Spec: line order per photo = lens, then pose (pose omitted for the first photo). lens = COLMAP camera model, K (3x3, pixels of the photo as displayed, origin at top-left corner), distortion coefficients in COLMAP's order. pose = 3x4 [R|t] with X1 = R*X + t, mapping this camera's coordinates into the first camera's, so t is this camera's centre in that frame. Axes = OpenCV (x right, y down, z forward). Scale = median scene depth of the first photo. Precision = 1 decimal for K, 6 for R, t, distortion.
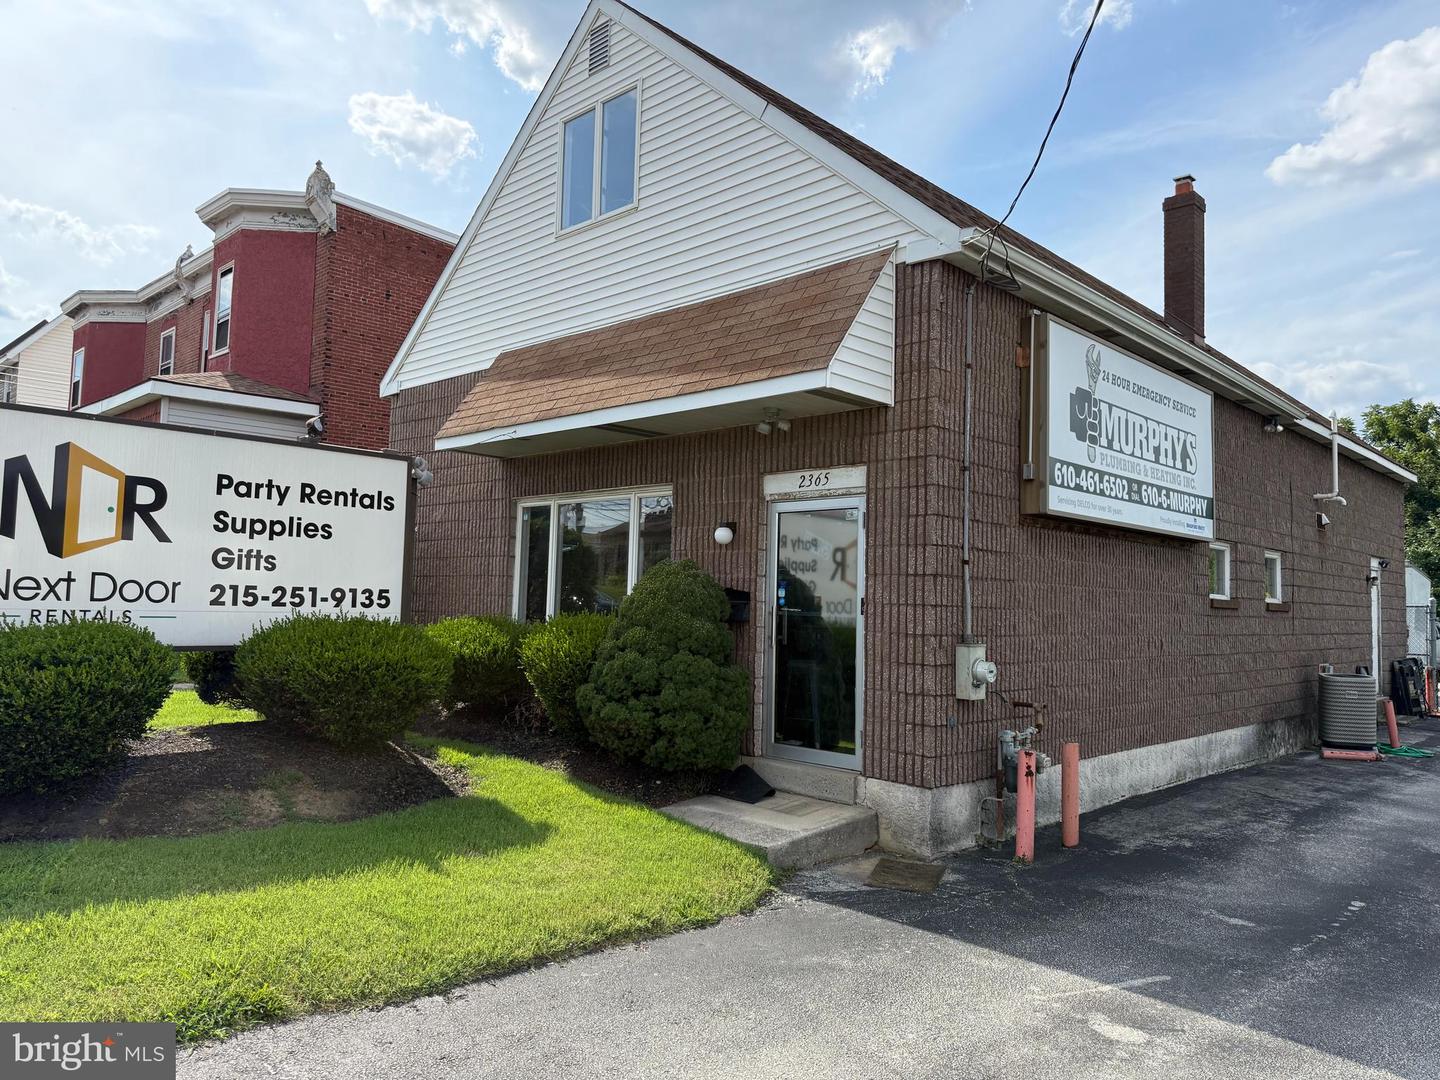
lens RADIAL K [[1107.4, 0, 720.0], [0, 1107.4, 540.0], [0, 0, 1]] dist [0.141096, -0.104508]
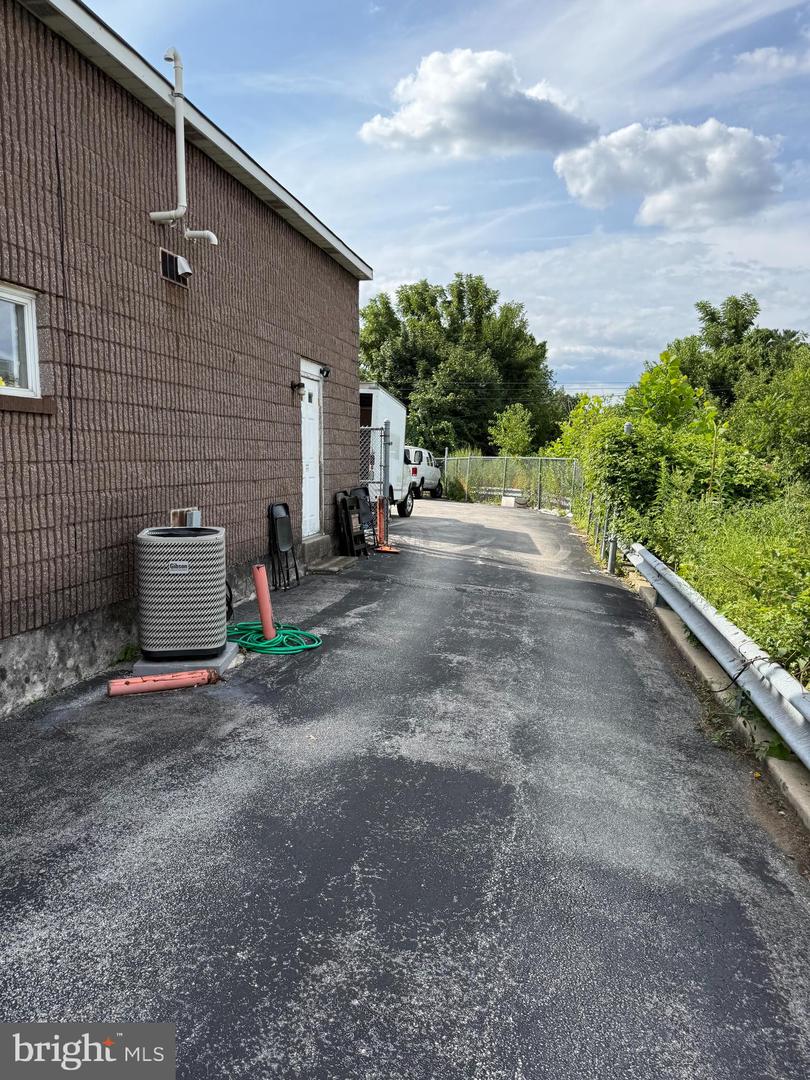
lens RADIAL K [[764.9, 0, 405.0], [0, 764.9, 540.0], [0, 0, 1]] dist [0.119585, -0.184786]
pose [[0.883471, -0.065660, 0.463862, 0.150885], [-0.016463, 0.985167, 0.170806, 0.017833], [-0.468197, -0.158538, 0.869285, 0.198365]]
